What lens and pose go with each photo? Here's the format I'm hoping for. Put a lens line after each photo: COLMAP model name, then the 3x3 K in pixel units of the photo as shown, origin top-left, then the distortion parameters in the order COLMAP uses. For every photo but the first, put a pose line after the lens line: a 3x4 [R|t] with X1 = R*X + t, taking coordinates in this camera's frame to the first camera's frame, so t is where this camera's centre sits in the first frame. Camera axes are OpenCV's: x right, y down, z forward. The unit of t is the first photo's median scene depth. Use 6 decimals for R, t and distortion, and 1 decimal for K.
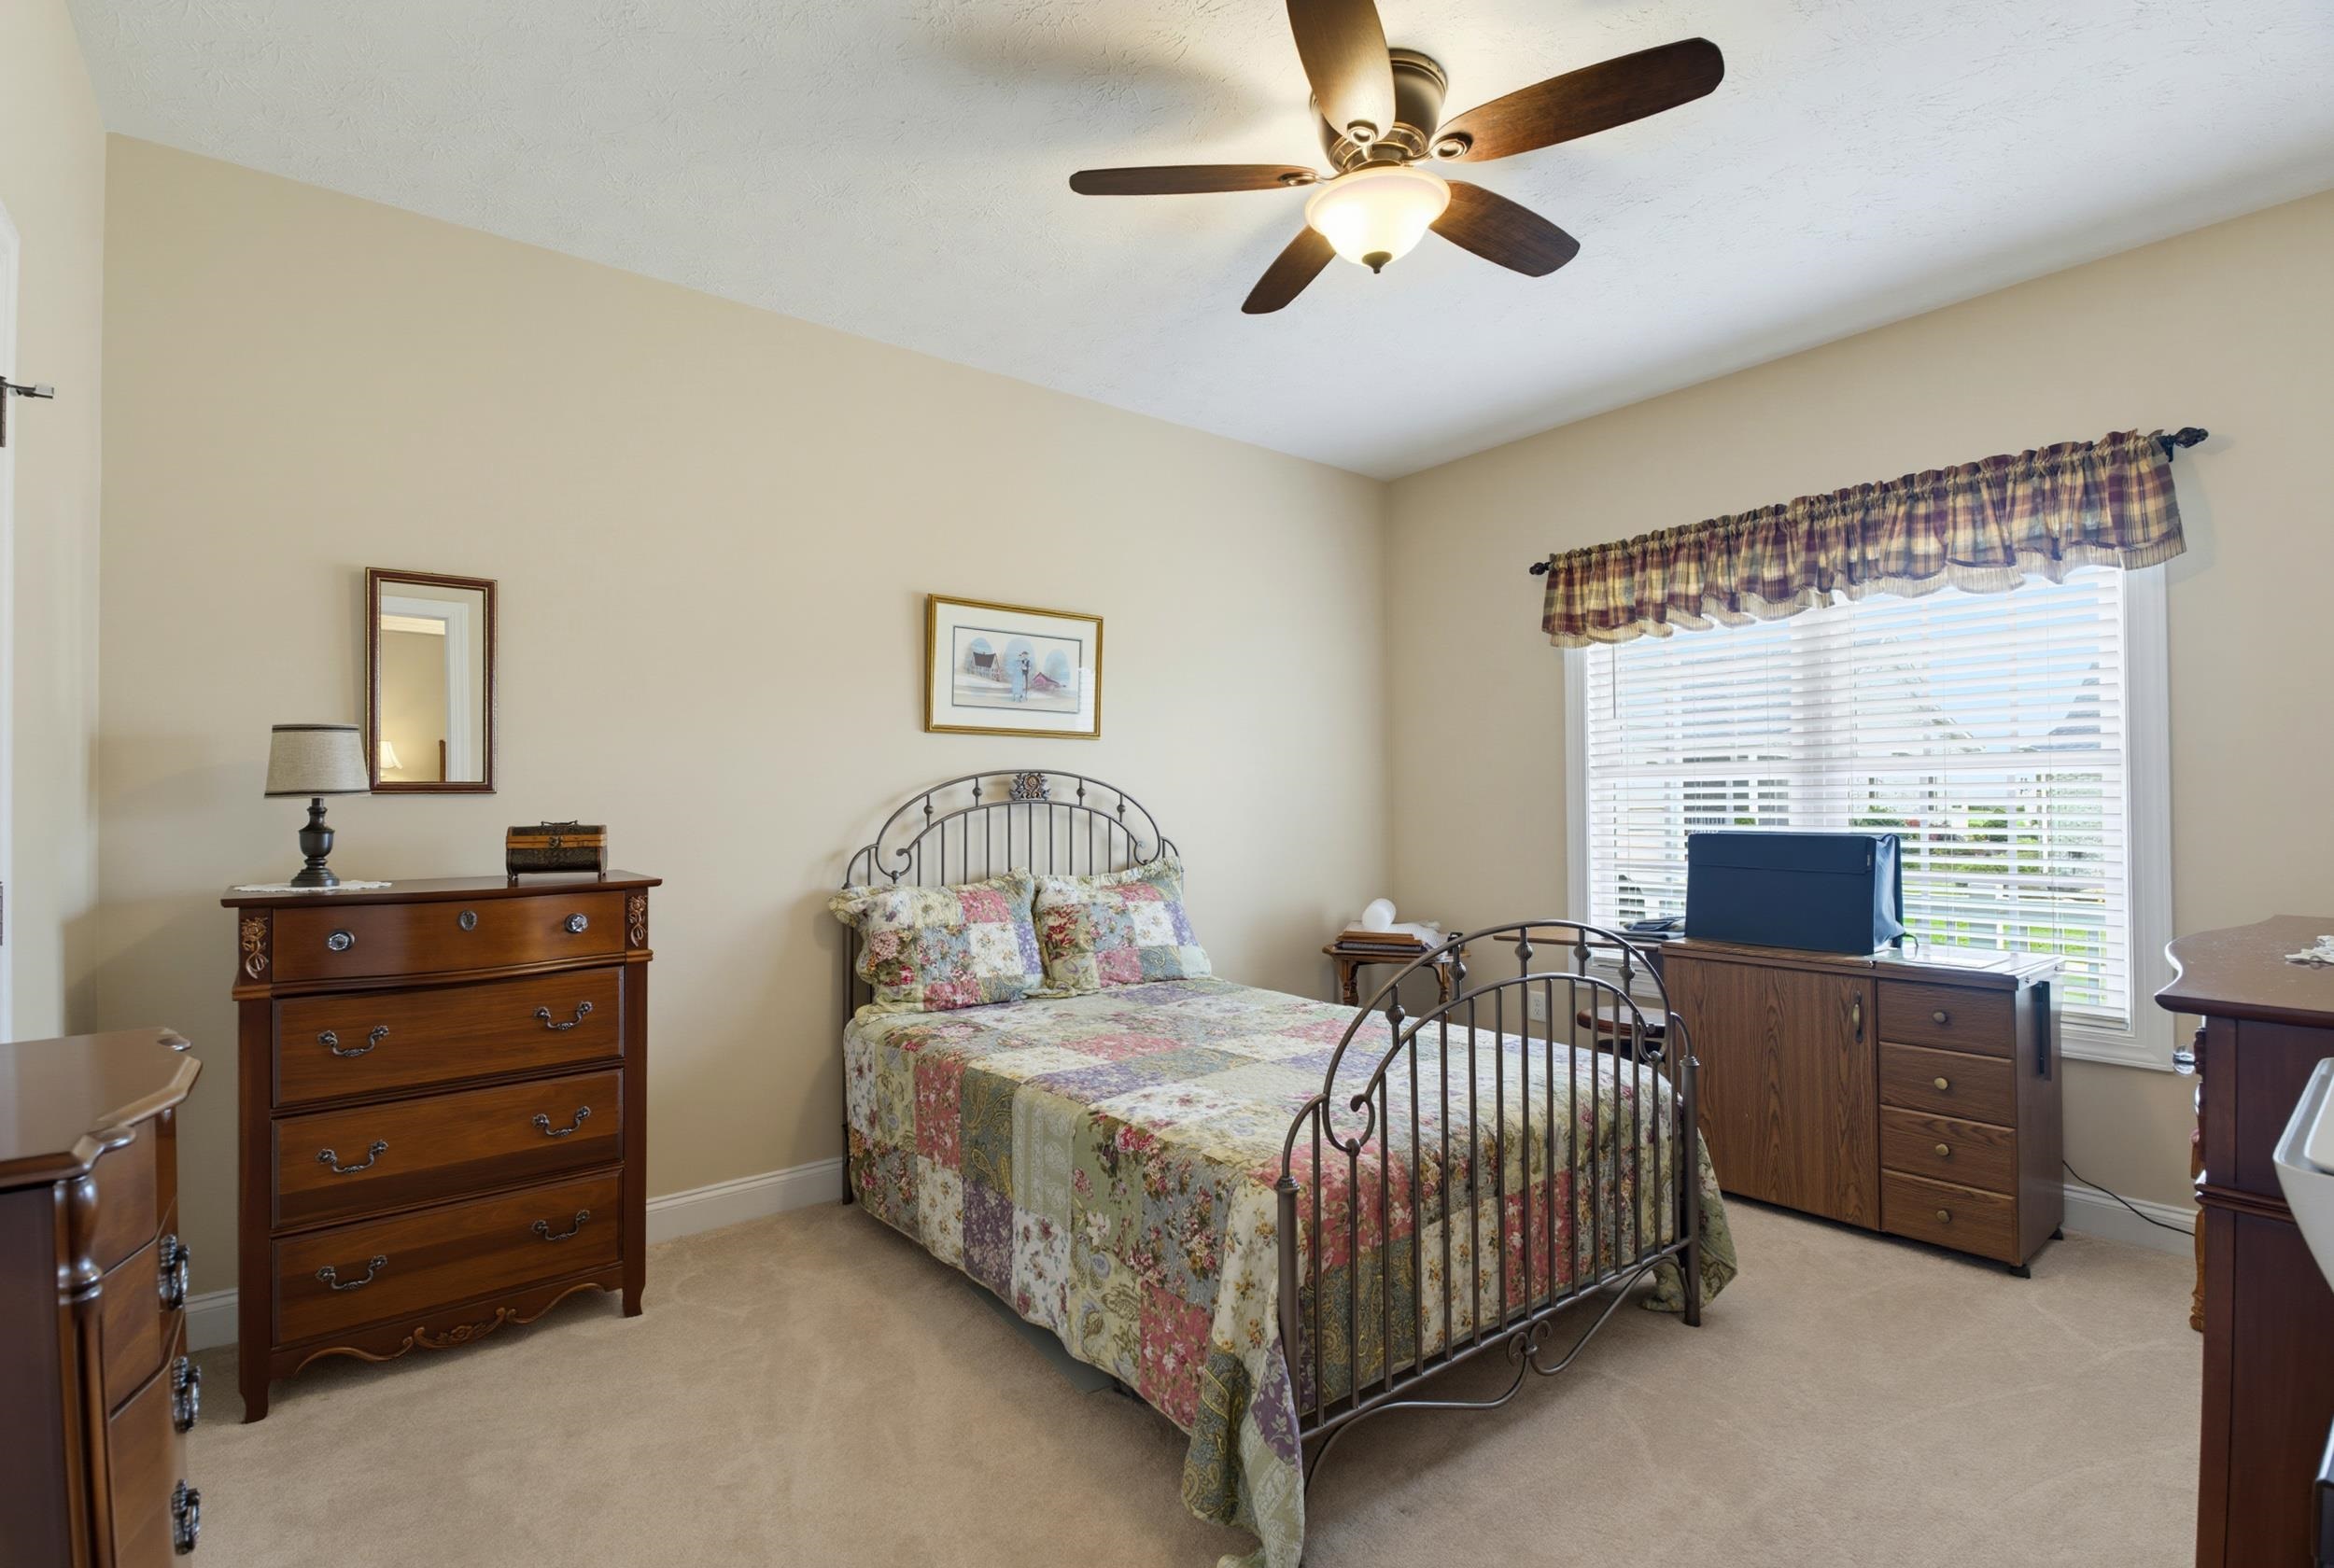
lens RADIAL K [[1124.4, 0, 1165.2], [0, 1124.4, 784.1], [0, 0, 1]] dist [0.009085, -0.000907]
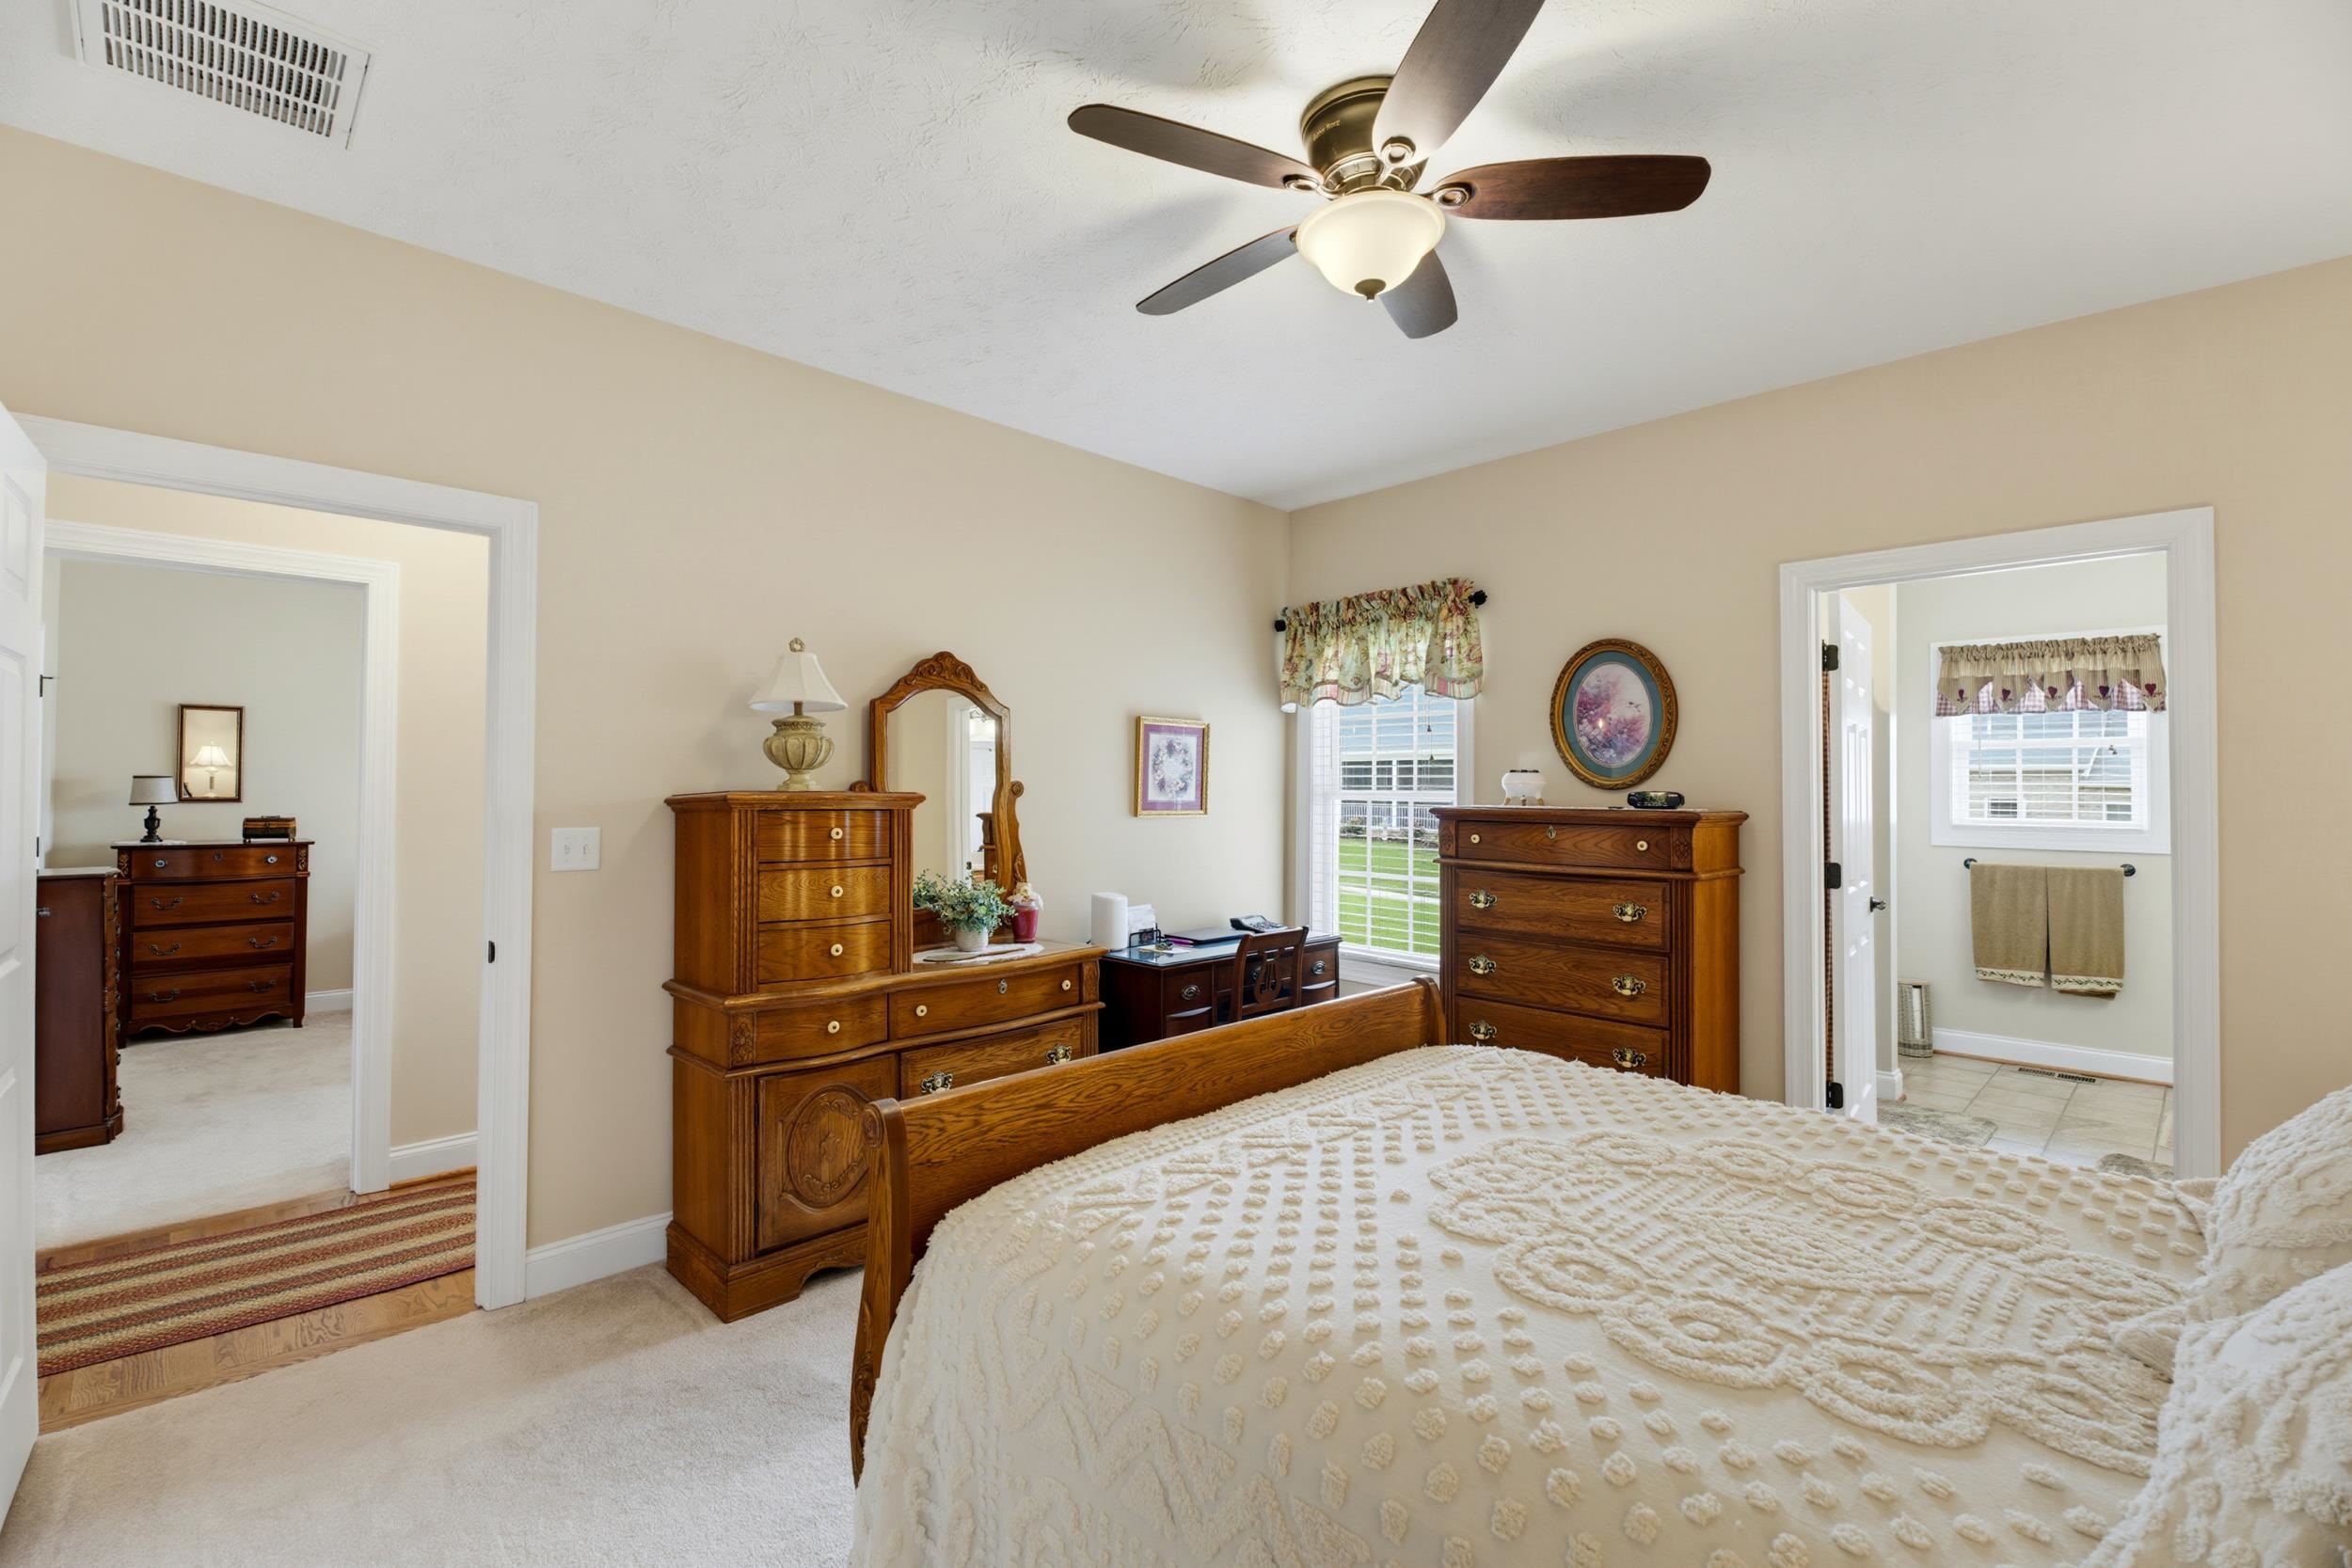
lens RADIAL K [[1039.8, 0, 1169.8], [0, 1039.8, 773.2], [0, 0, 1]] dist [0.007678, -0.008795]
pose [[0.993258, 0.015488, 0.114887, 0.827997], [-0.015172, 0.999878, -0.003627, -0.058772], [-0.114929, 0.001860, 0.993372, -1.046140]]
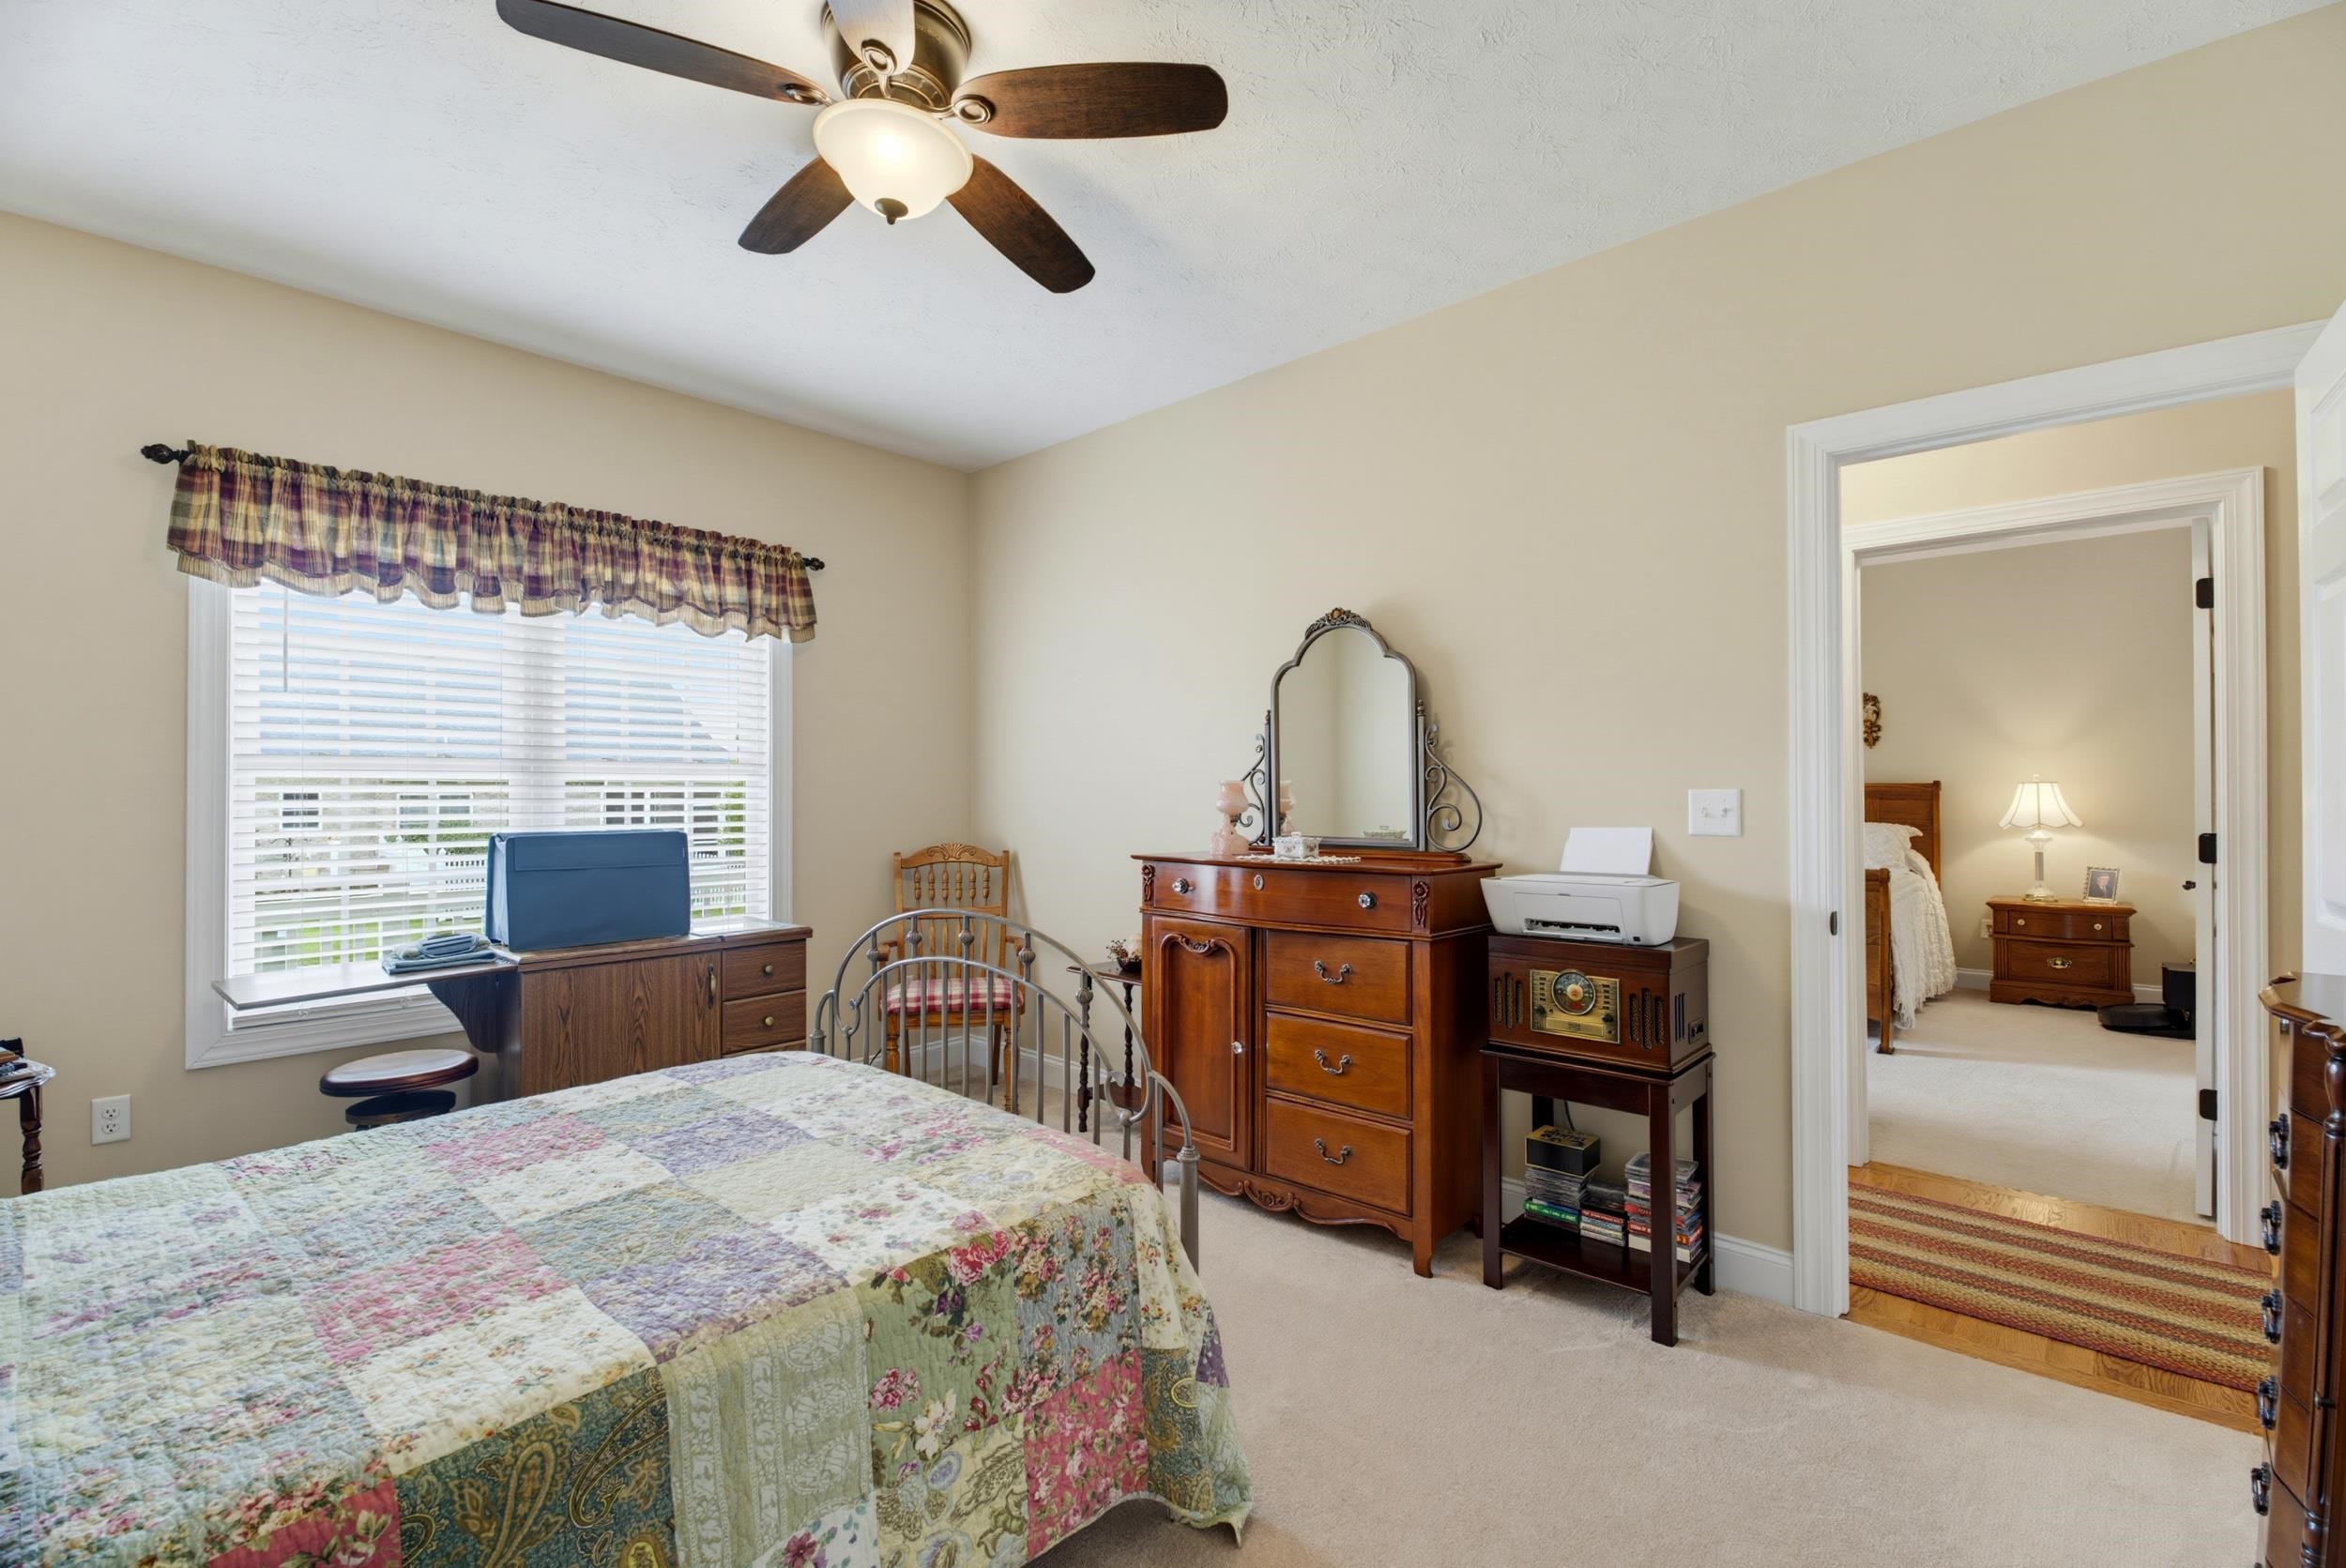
lens RADIAL K [[1037.2, 0, 1170.9], [0, 1037.2, 779.6], [0, 0, 1]] dist [0.007678, -0.008795]
pose [[-0.186611, 0.020326, 0.982224, -0.705511], [-0.011963, 0.999665, -0.022960, 0.016091], [-0.982361, -0.016035, -0.186306, 0.974811]]
